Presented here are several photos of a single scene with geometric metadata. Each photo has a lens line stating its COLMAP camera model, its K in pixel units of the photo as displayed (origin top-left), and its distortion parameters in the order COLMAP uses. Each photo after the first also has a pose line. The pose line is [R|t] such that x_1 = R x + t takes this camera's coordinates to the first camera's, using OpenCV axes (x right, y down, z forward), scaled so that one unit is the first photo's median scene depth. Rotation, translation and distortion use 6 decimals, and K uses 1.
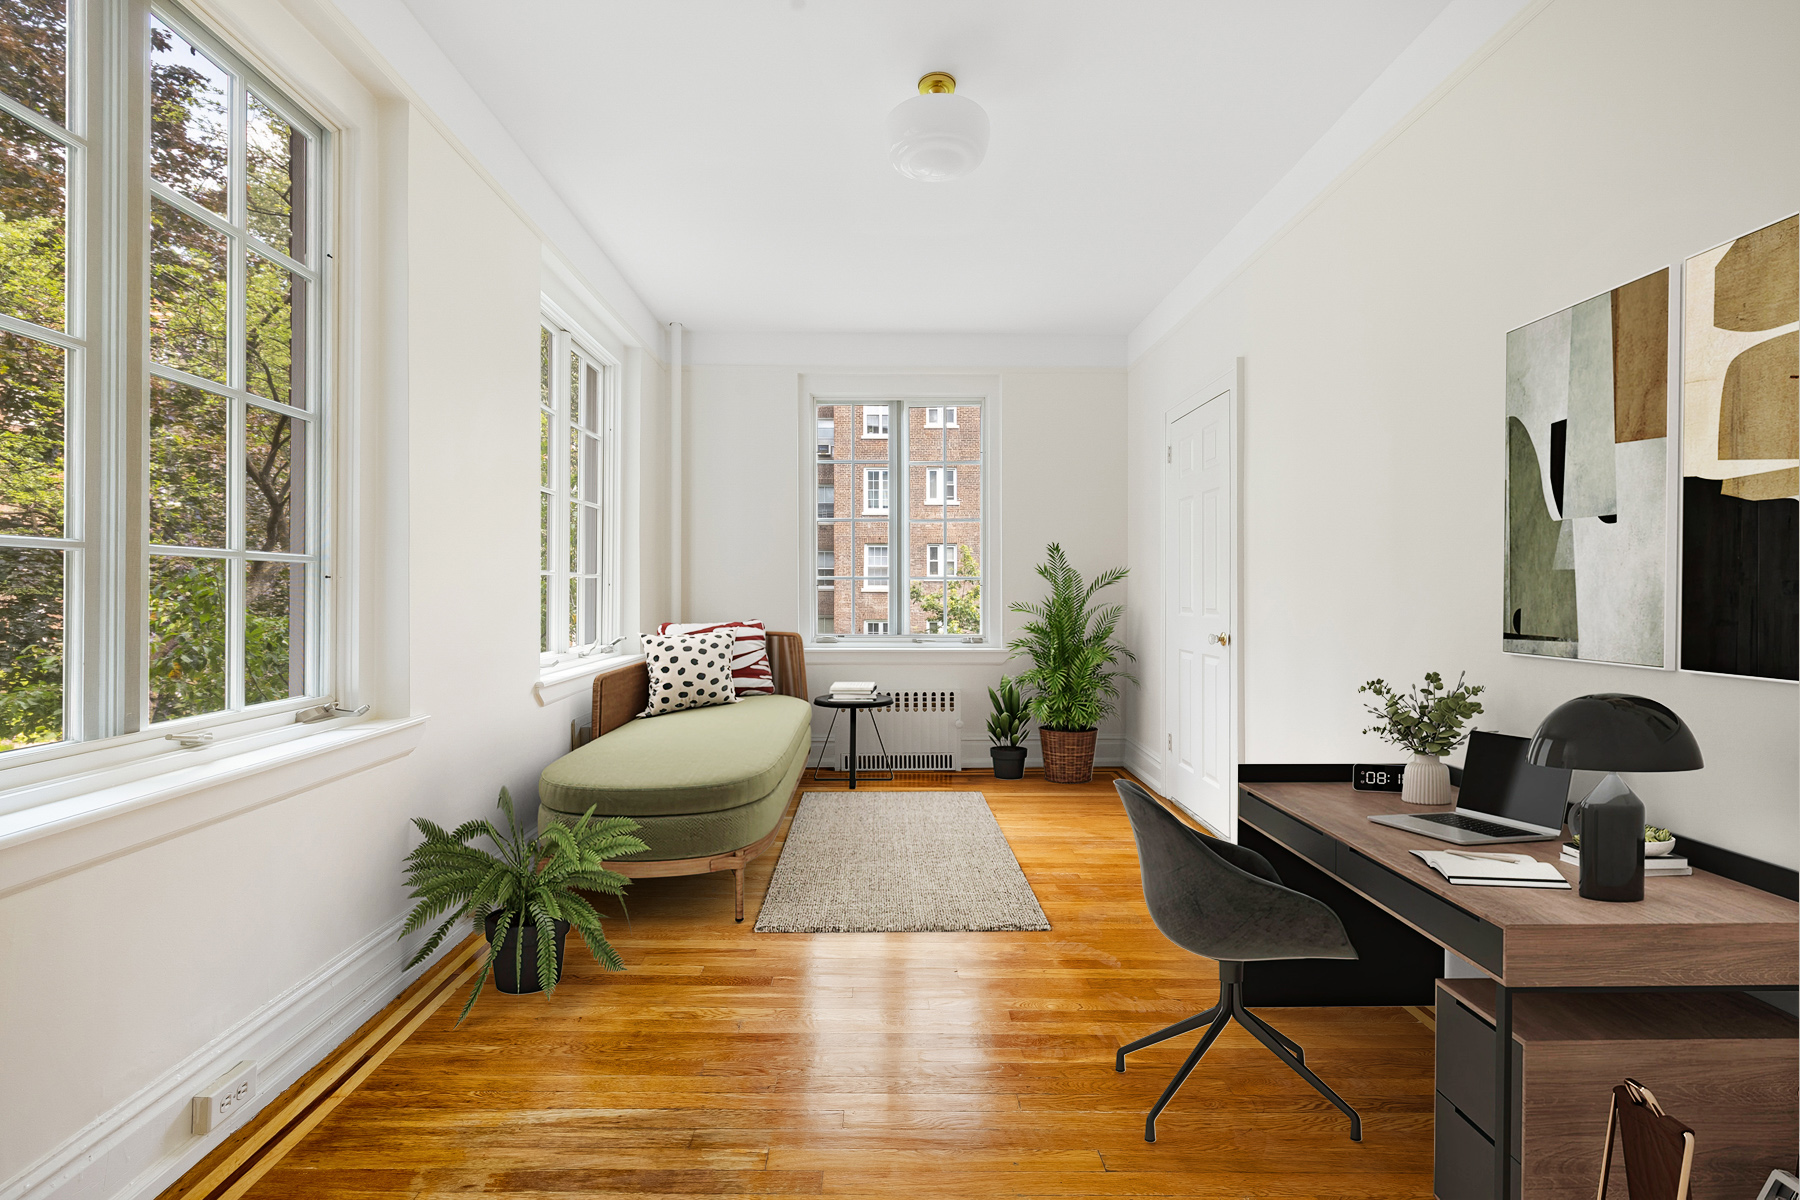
lens RADIAL K [[758.5, 0, 894.8], [0, 758.5, 592.5], [0, 0, 1]] dist [-0.001644, -0.000156]
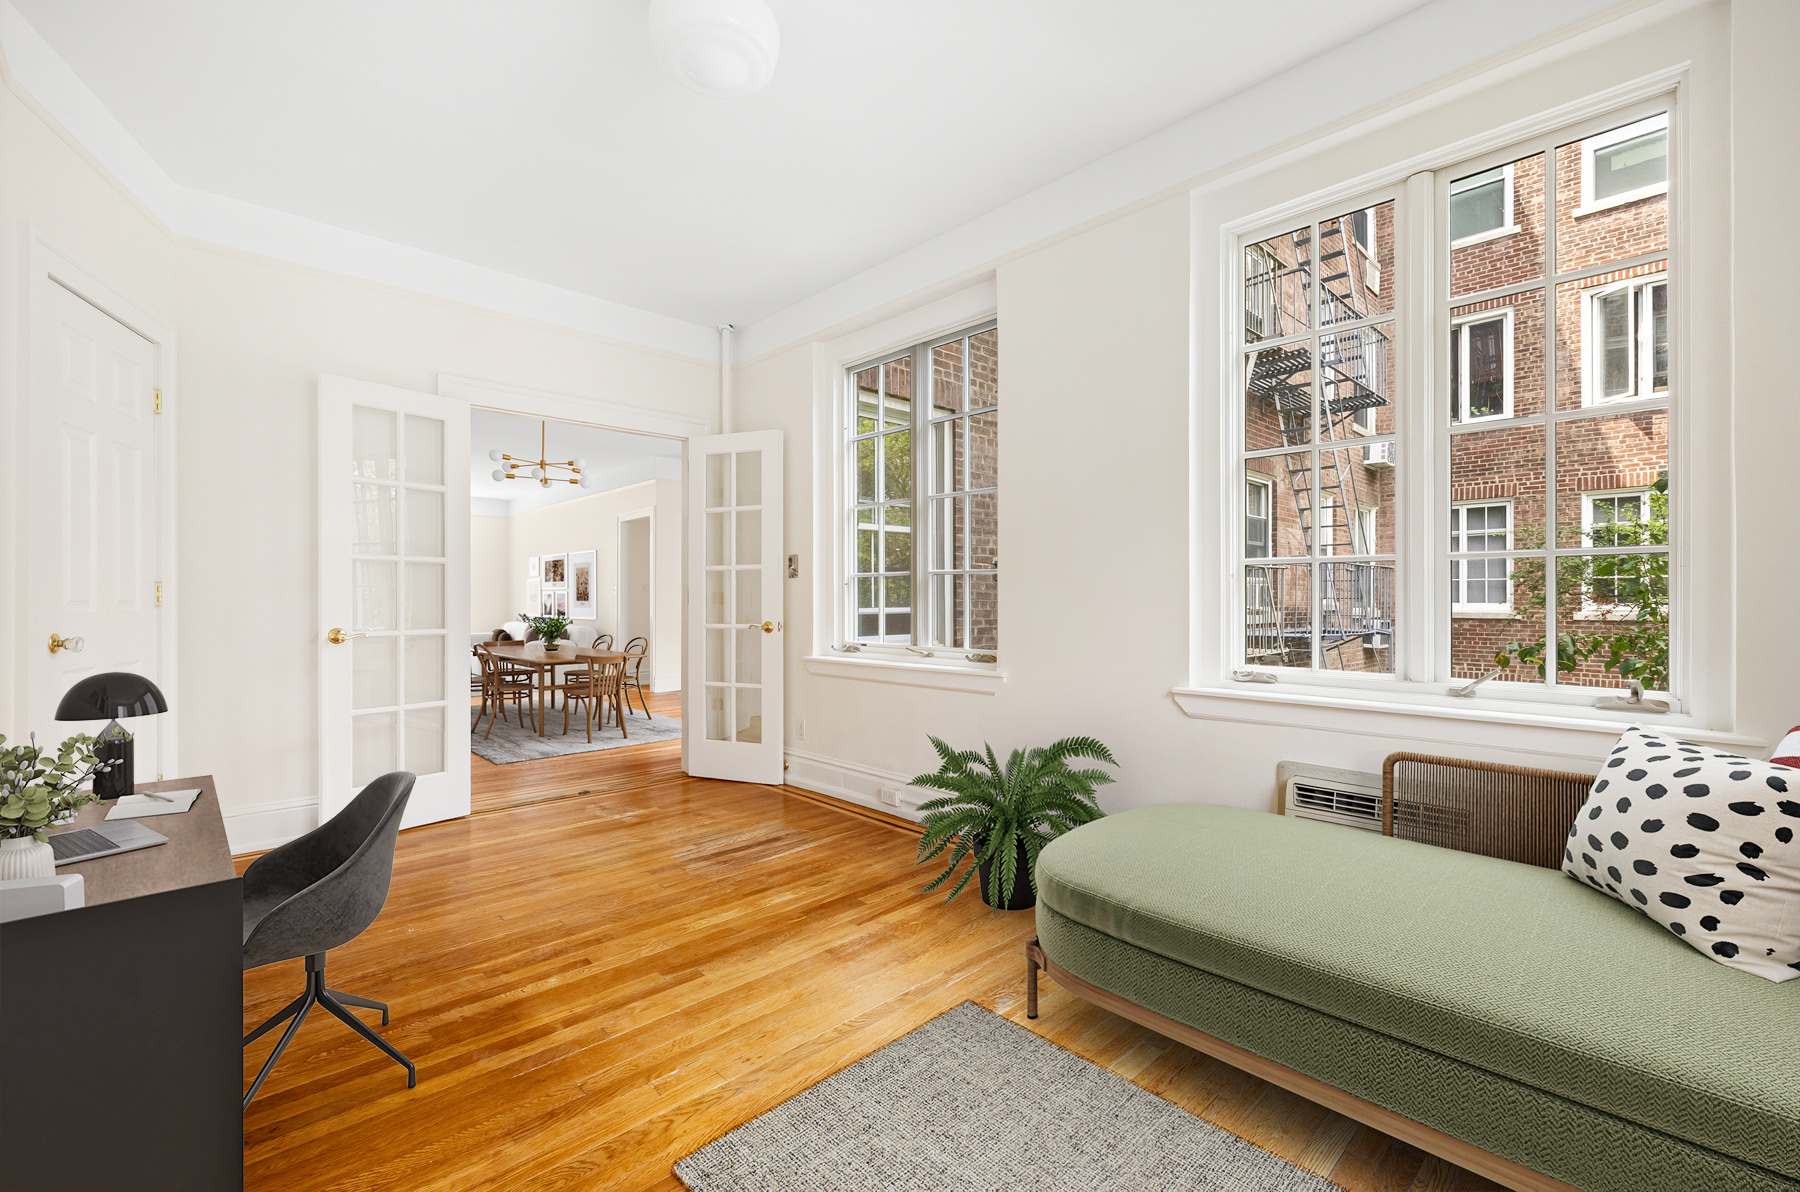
lens RADIAL K [[758.5, 0, 890.5], [0, 758.5, 598.0], [0, 0, 1]] dist [-0.001644, -0.000156]
pose [[-0.745361, -0.005107, -0.666642, 0.625478], [-0.005372, 0.999984, -0.001655, 0.024192], [0.666640, 0.002347, -0.745376, 2.337569]]
